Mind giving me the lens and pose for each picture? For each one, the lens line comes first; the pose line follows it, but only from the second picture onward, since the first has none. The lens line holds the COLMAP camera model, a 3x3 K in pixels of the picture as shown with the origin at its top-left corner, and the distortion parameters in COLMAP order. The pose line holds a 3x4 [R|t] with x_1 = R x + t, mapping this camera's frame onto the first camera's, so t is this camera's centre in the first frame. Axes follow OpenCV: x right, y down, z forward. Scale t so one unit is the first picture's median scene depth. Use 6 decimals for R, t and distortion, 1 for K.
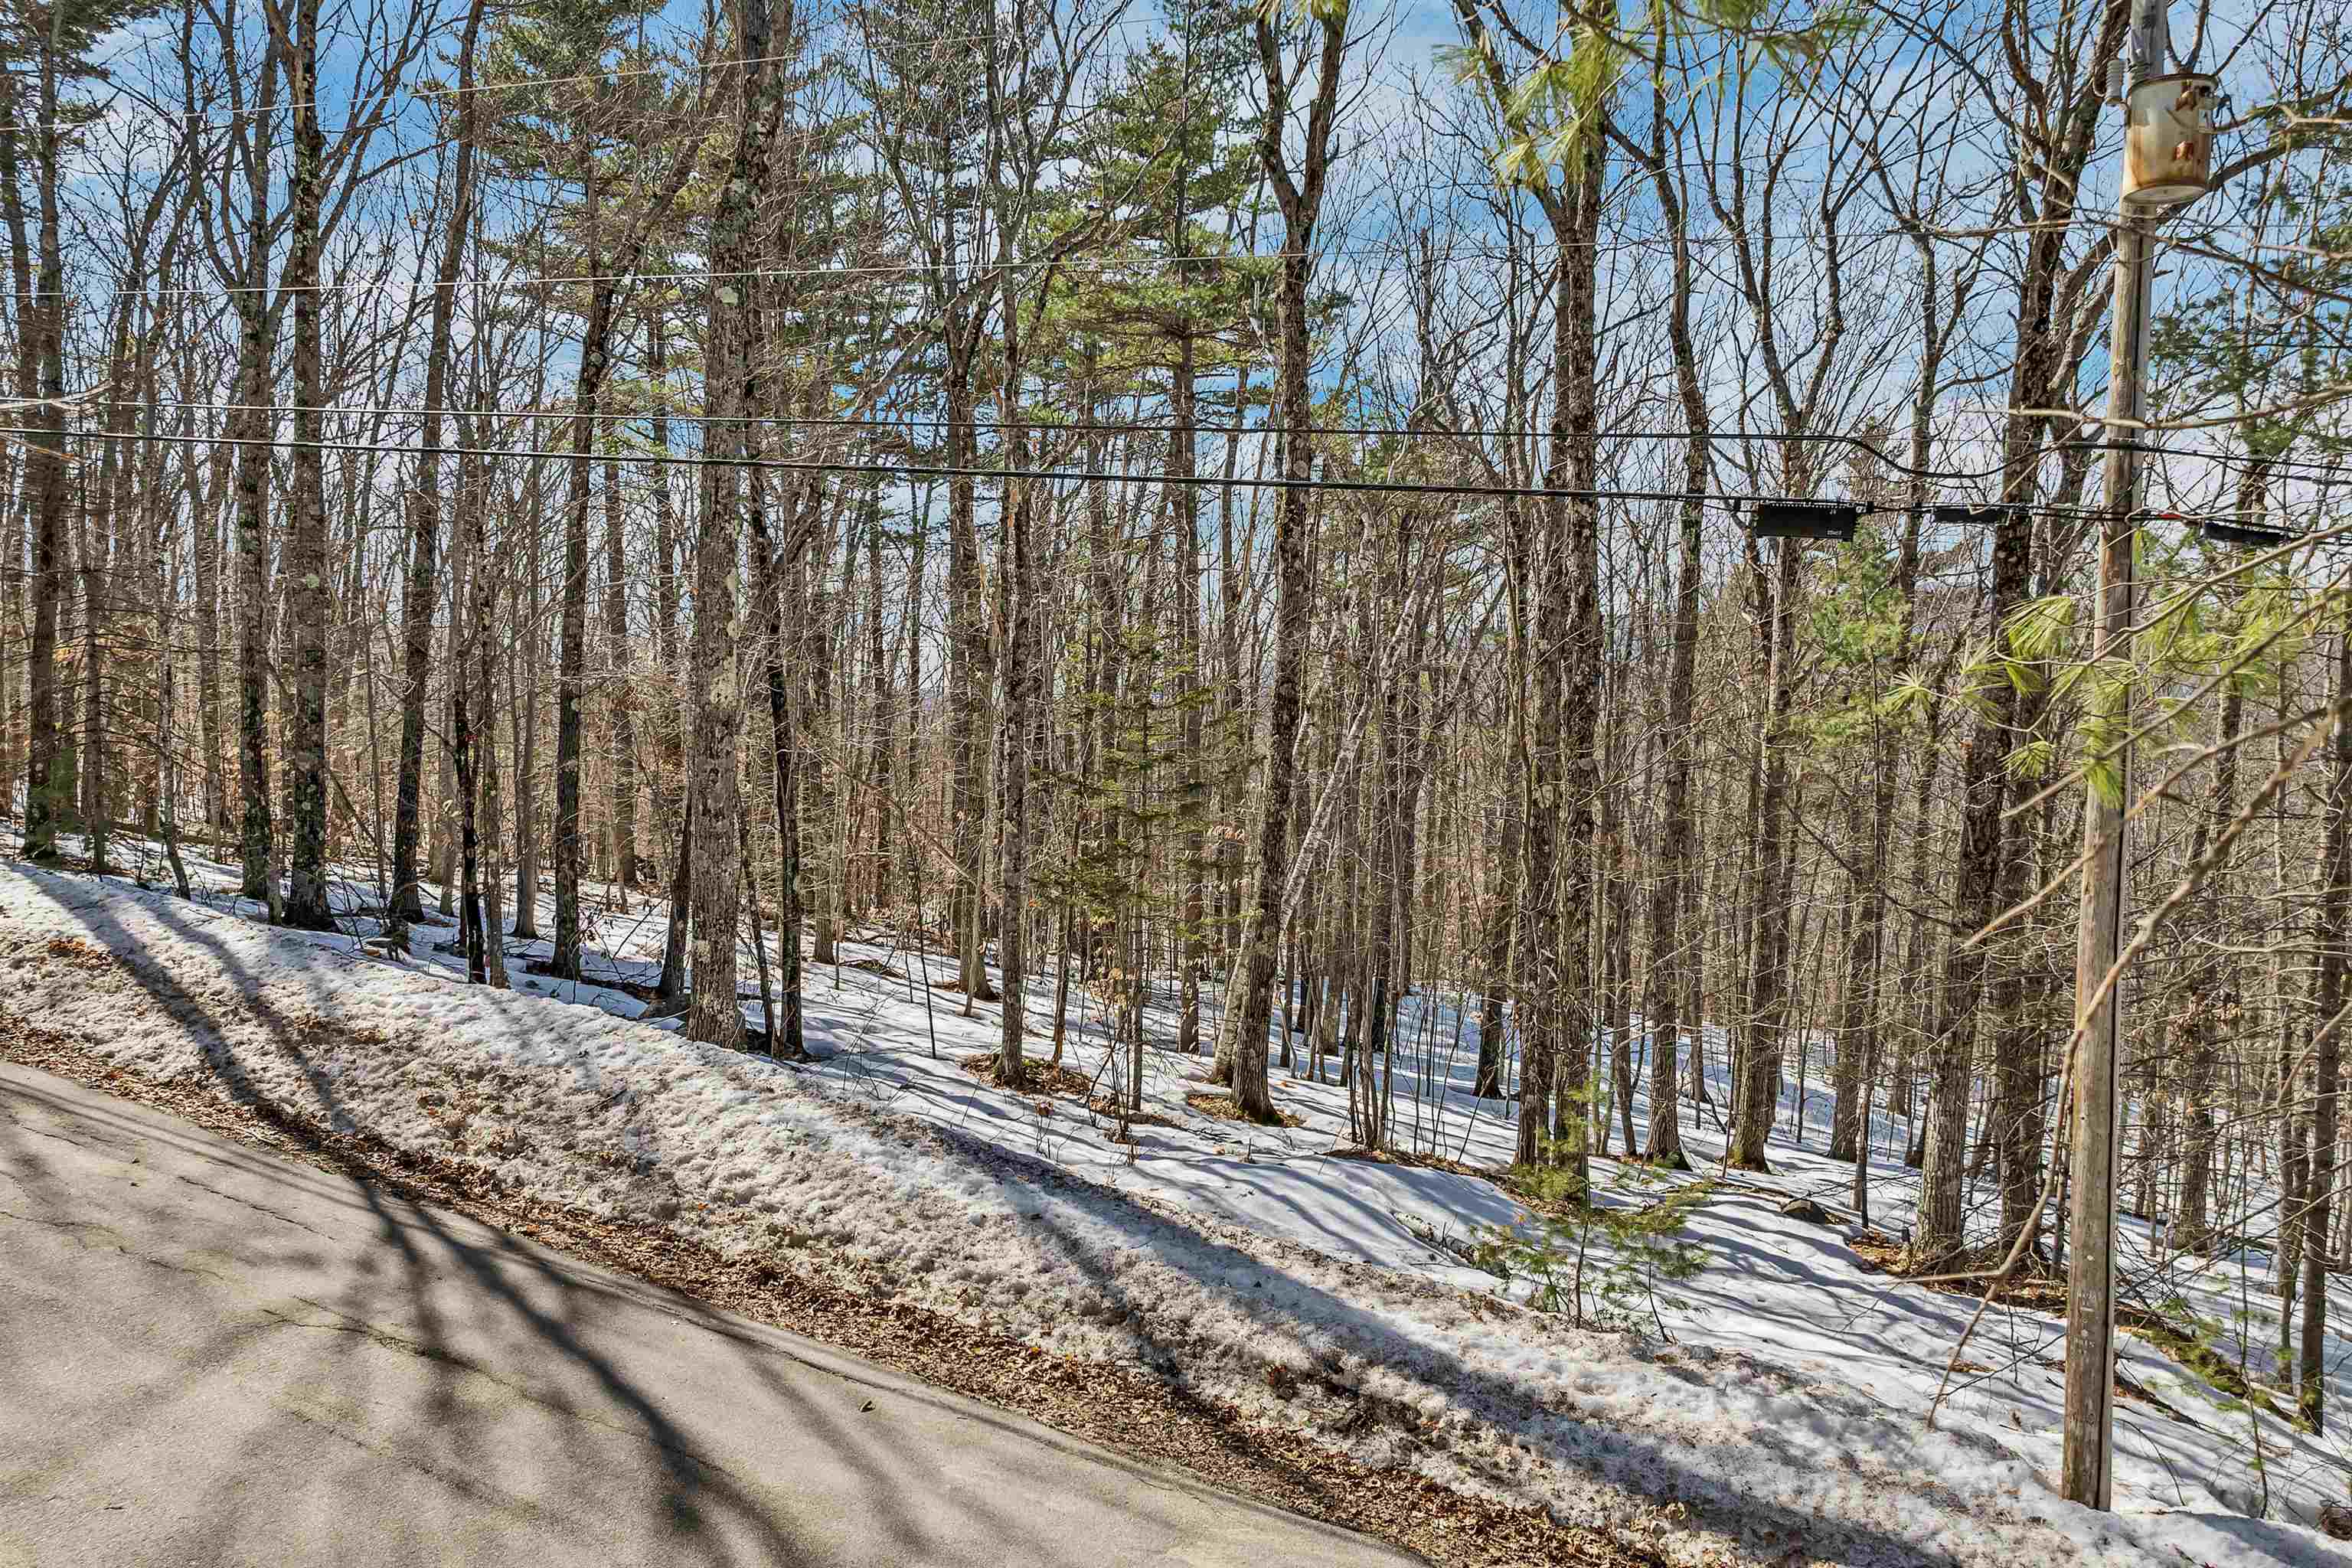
lens RADIAL K [[1676.3, 0, 1182.9], [0, 1676.3, 810.0], [0, 0, 1]] dist [-0.026692, -0.006313]
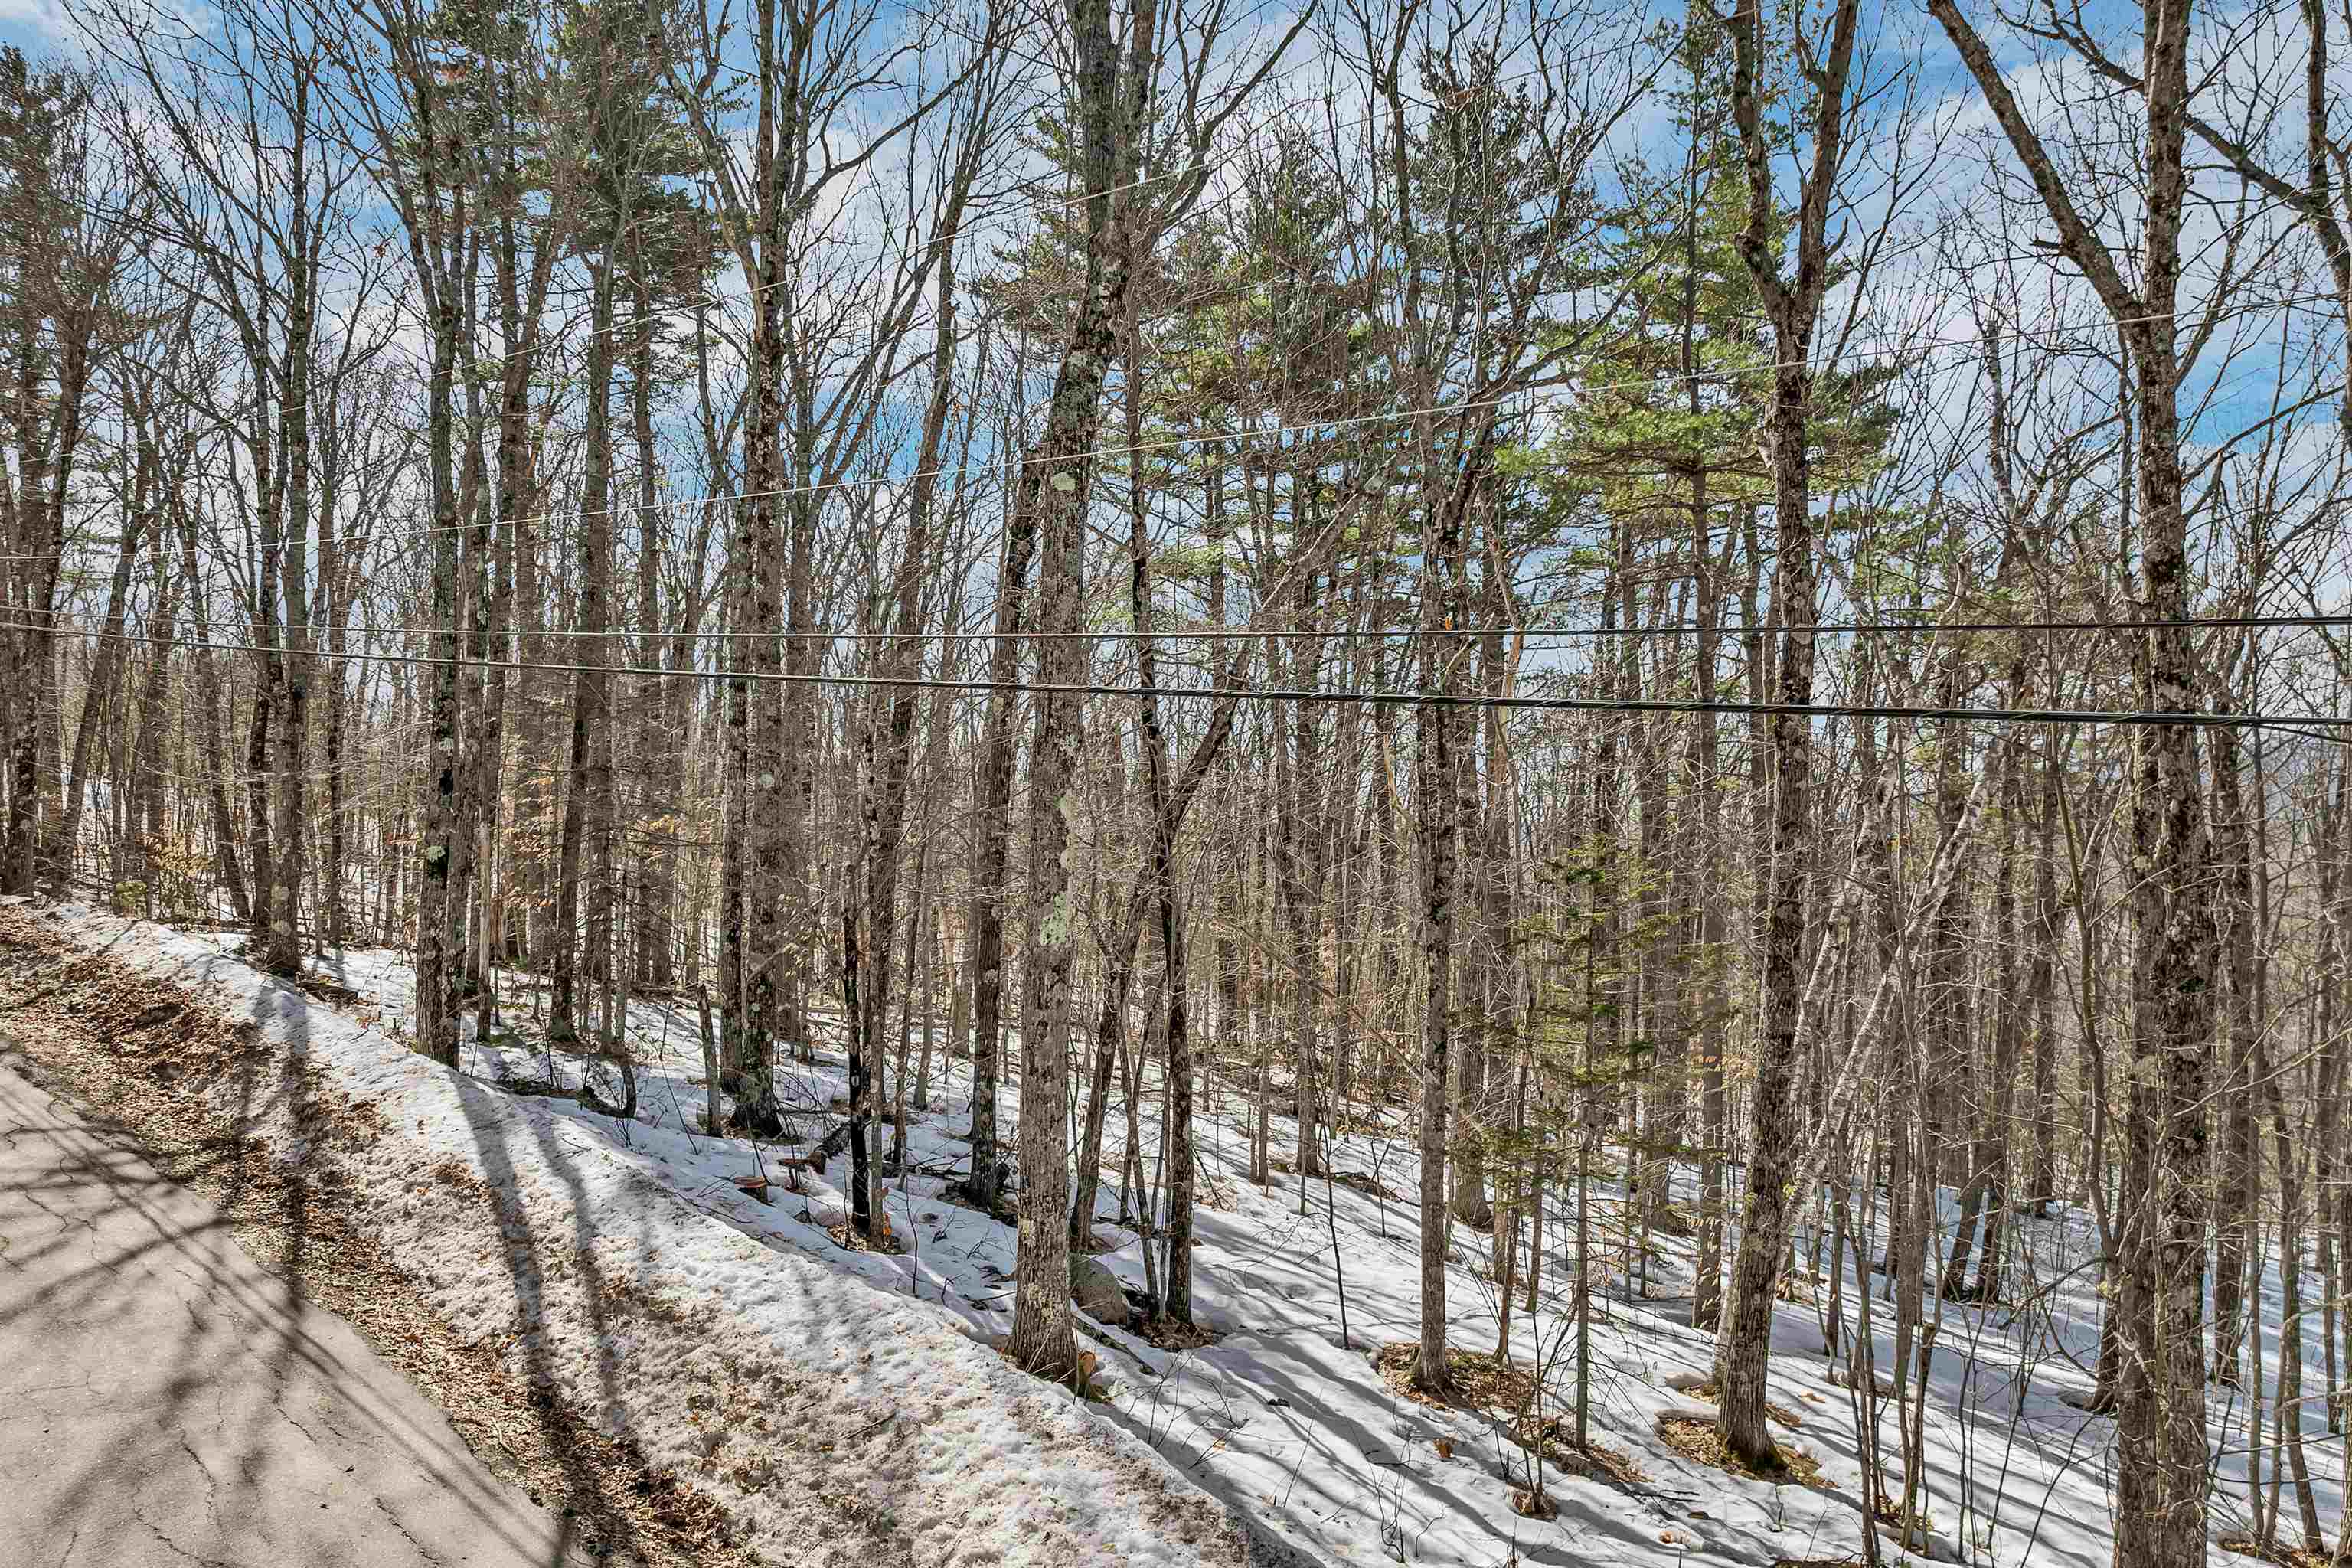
lens RADIAL K [[1721.5, 0, 1178.8], [0, 1721.5, 826.3], [0, 0, 1]] dist [-0.060897, 0.047305]
pose [[0.938908, -0.006754, -0.344101, 0.094926], [-0.019969, 0.997054, -0.074058, -0.064184], [0.343587, 0.076405, 0.936007, 0.203898]]
